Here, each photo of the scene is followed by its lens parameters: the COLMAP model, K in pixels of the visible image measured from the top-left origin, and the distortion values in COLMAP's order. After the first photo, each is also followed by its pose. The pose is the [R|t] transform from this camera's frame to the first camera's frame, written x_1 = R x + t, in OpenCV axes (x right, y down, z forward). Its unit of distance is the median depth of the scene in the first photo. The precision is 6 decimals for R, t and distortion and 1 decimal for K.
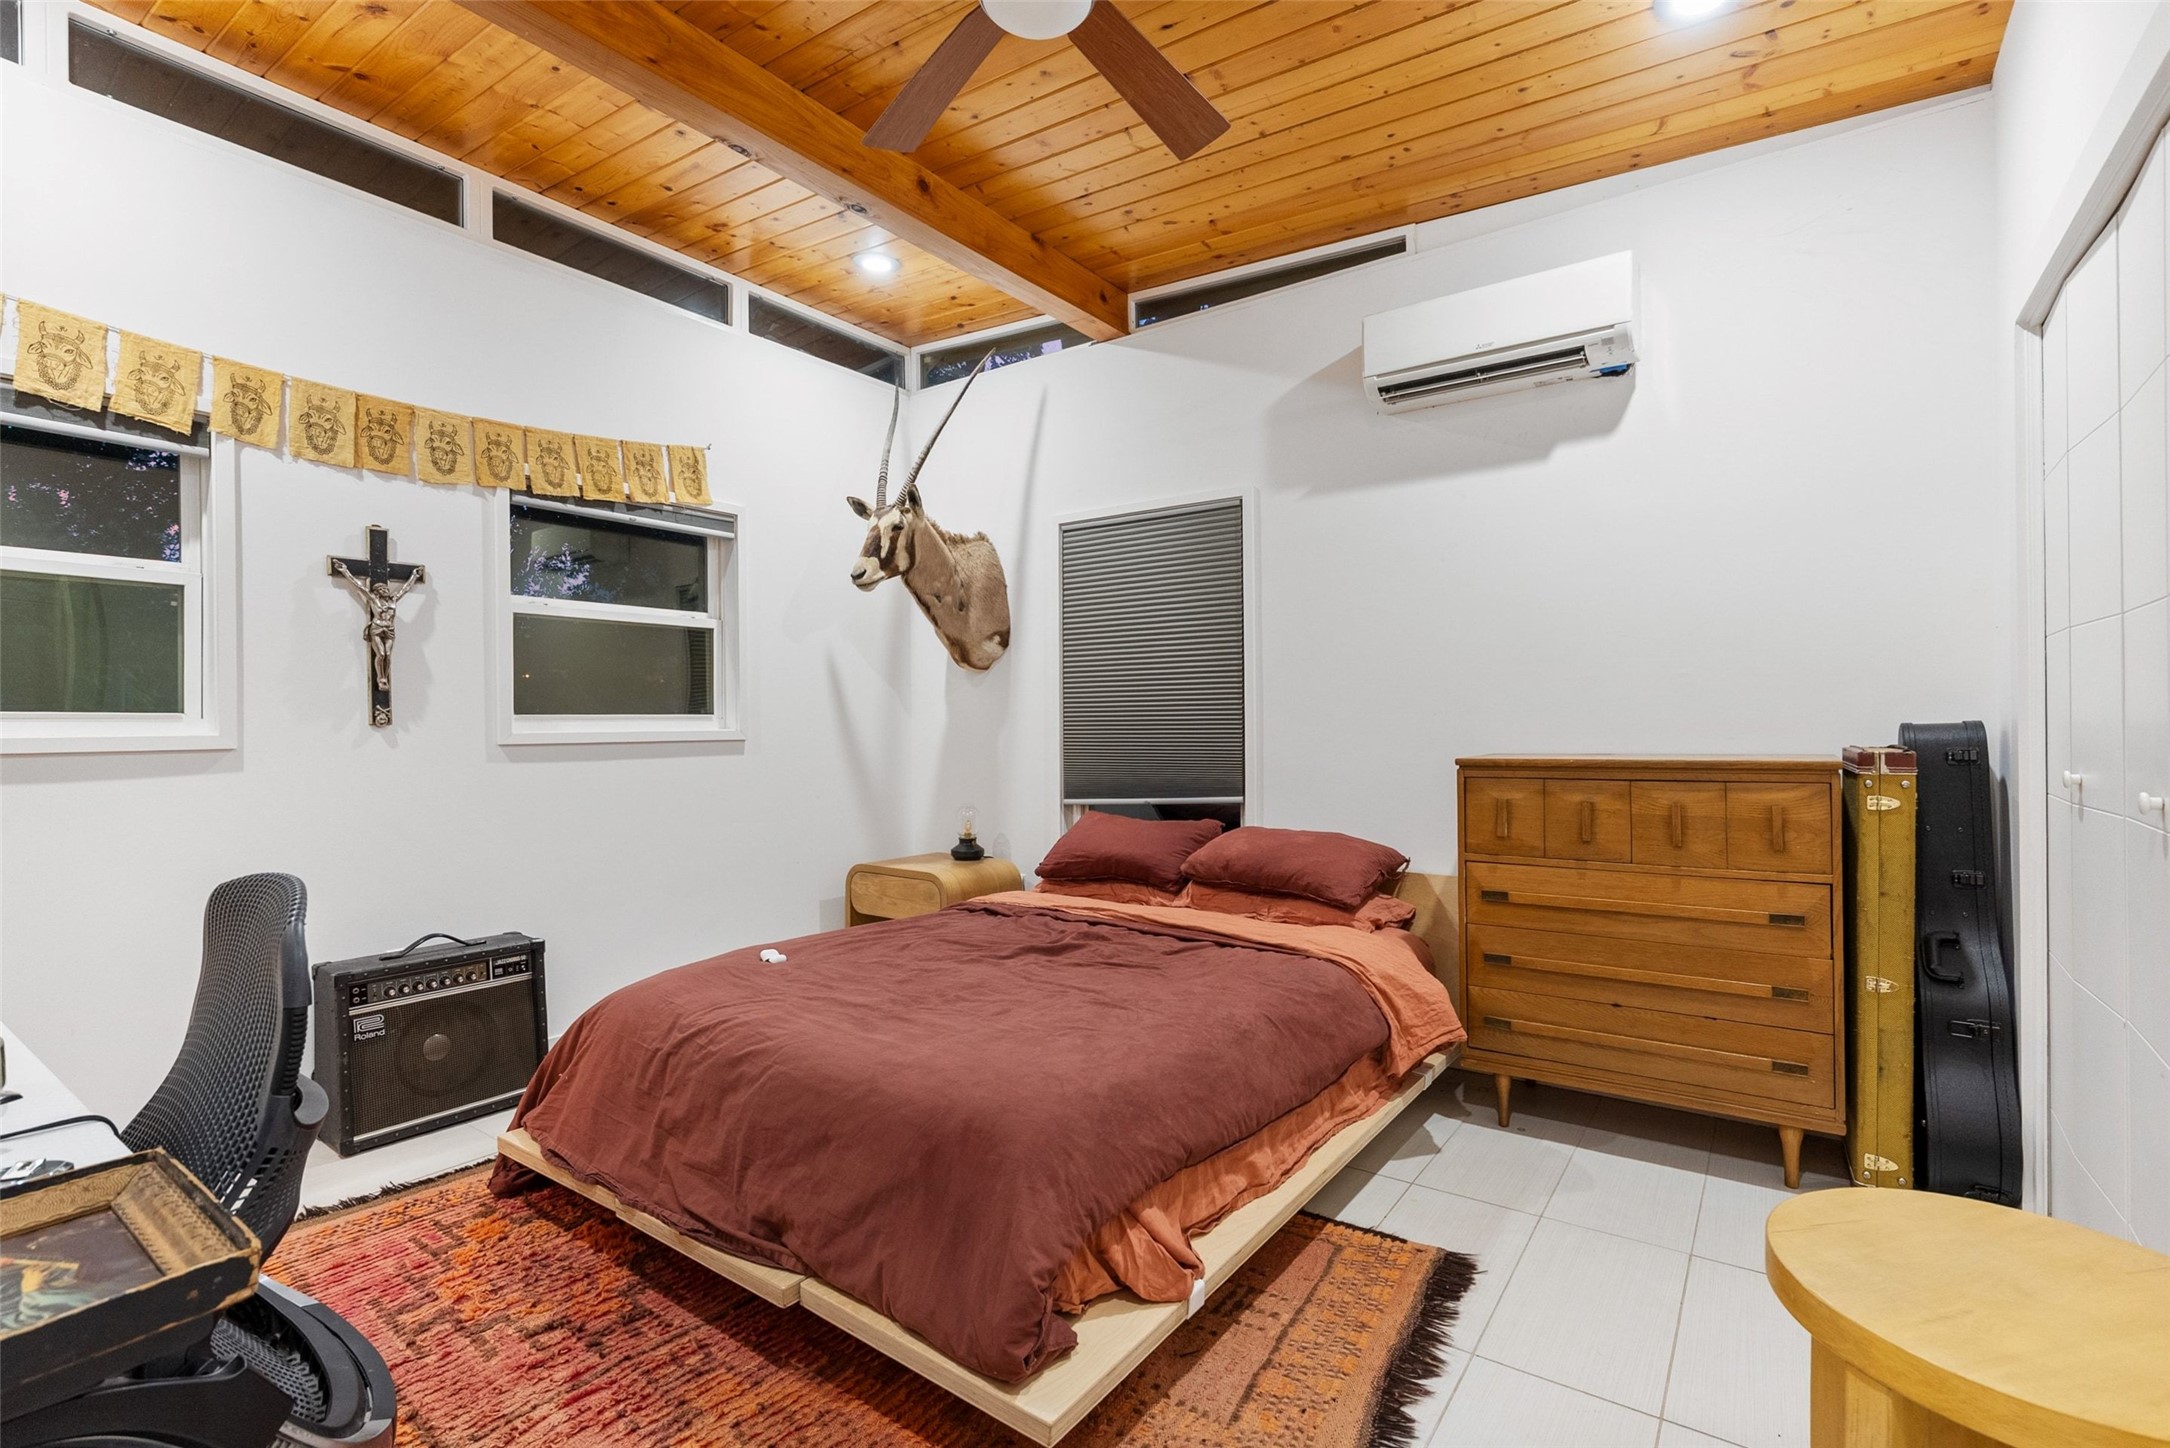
lens RADIAL K [[976.3, 0, 1092.7], [0, 976.3, 735.2], [0, 0, 1]] dist [-0.001113, 0.000440]
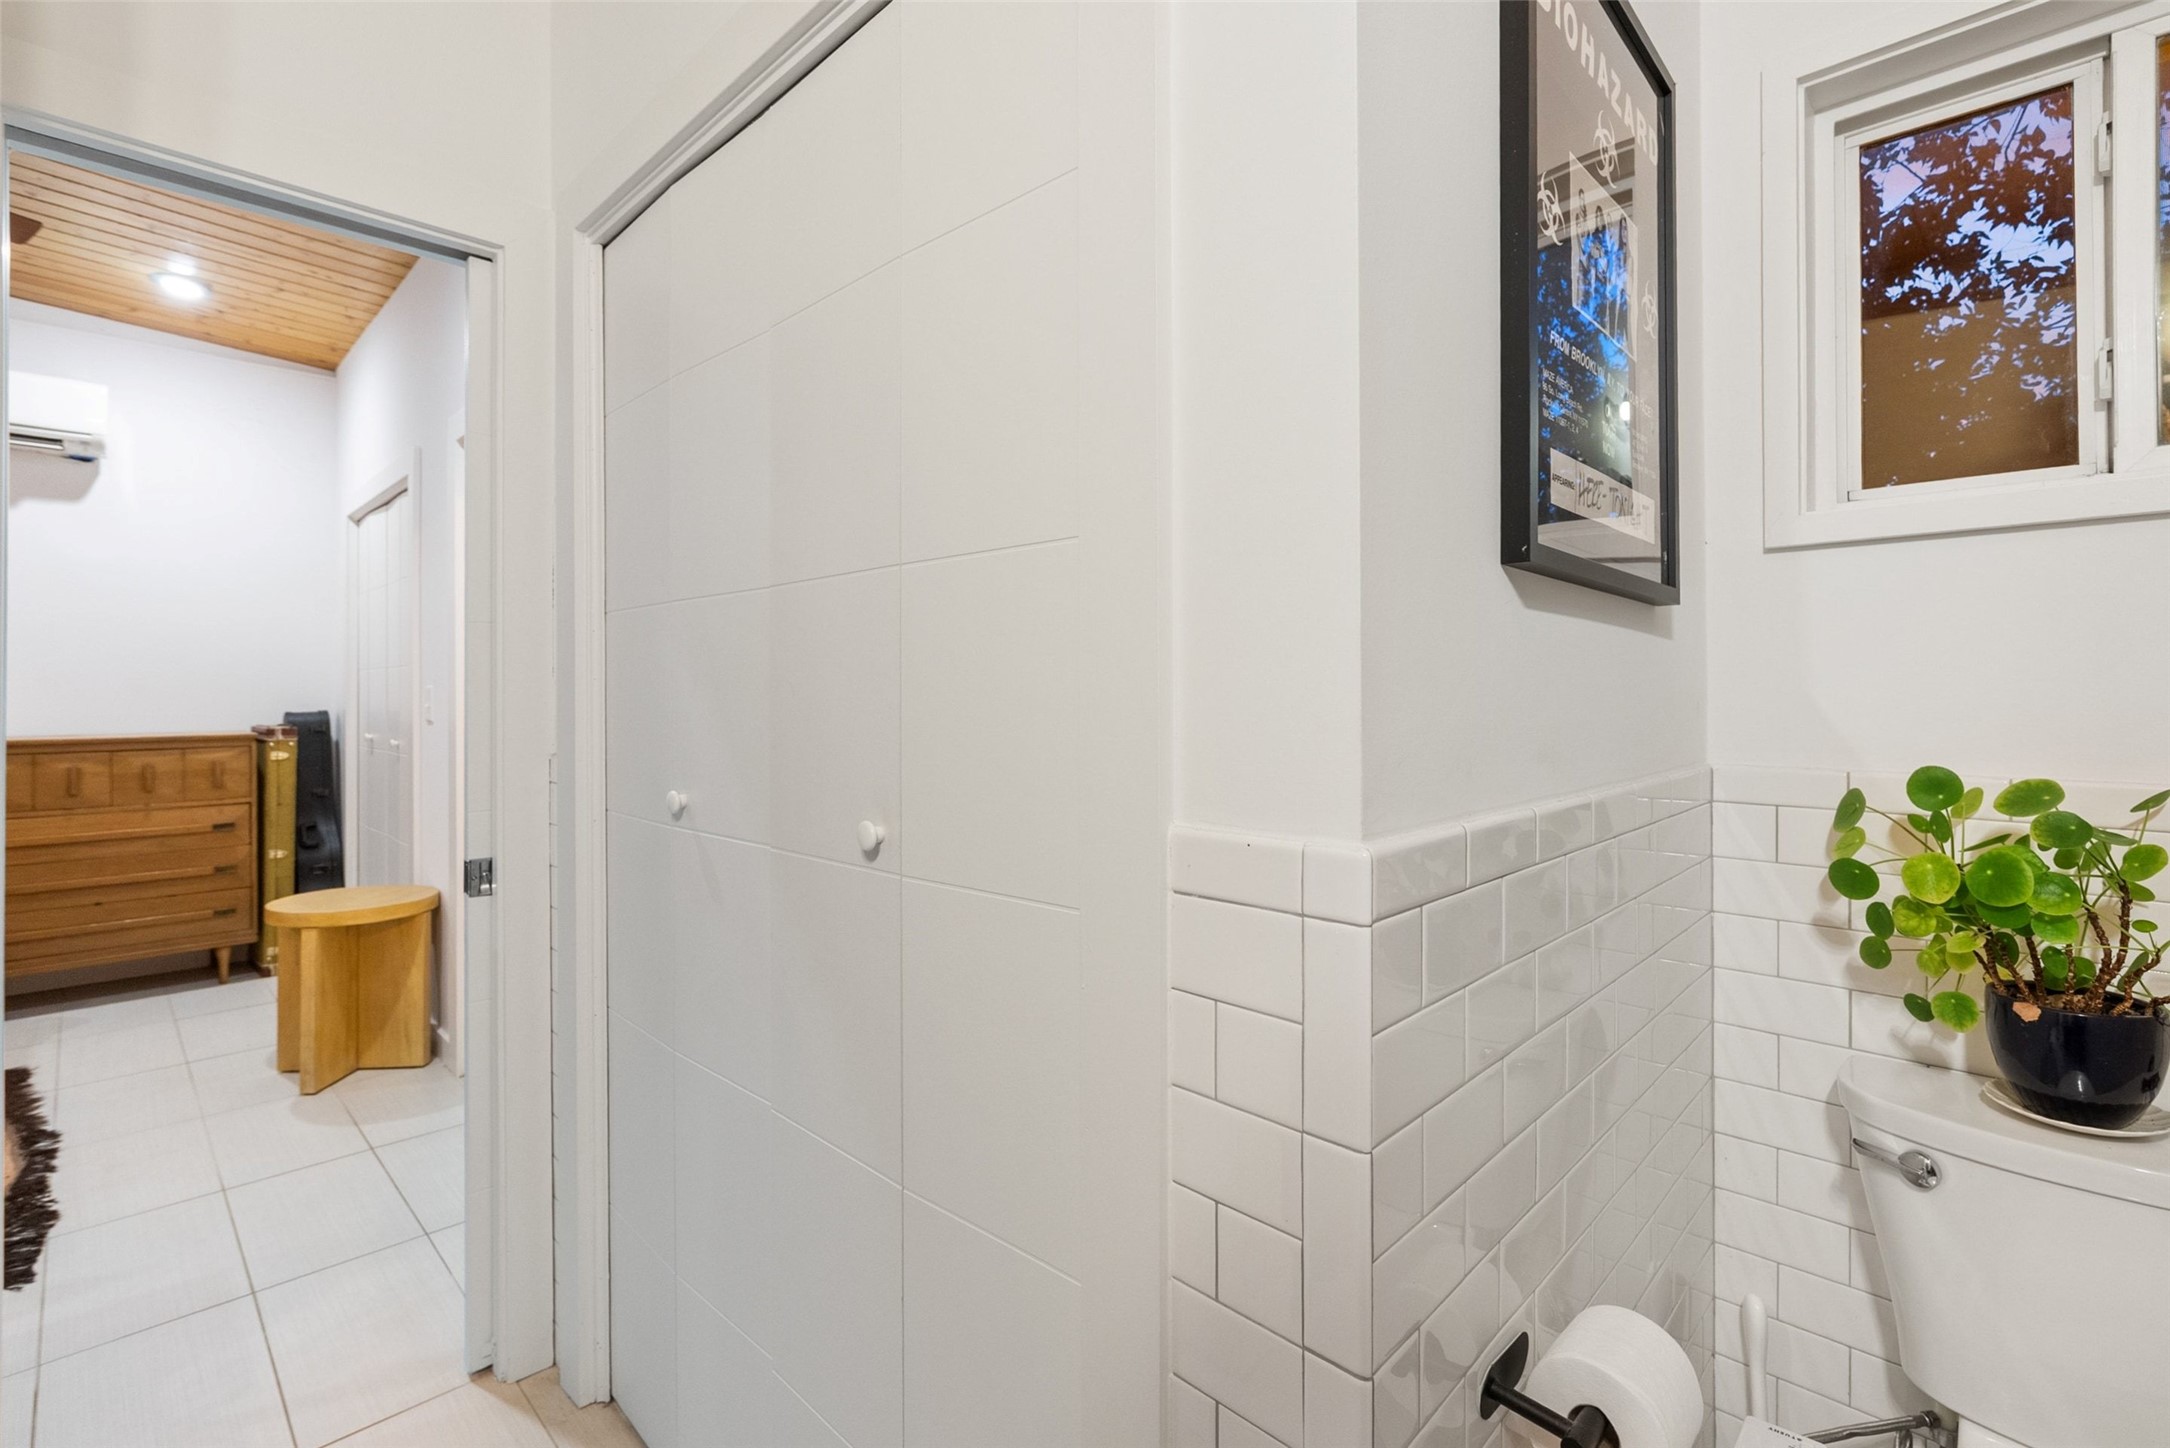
lens RADIAL K [[973.0, 0, 1084.3], [0, 973.0, 675.8], [0, 0, 1]] dist [-0.000653, 0.000096]
pose [[0.144964, 0.030633, 0.988963, -0.756711], [0.014918, 0.999339, -0.033141, 0.002625], [-0.989324, 0.019558, 0.144411, -0.739118]]
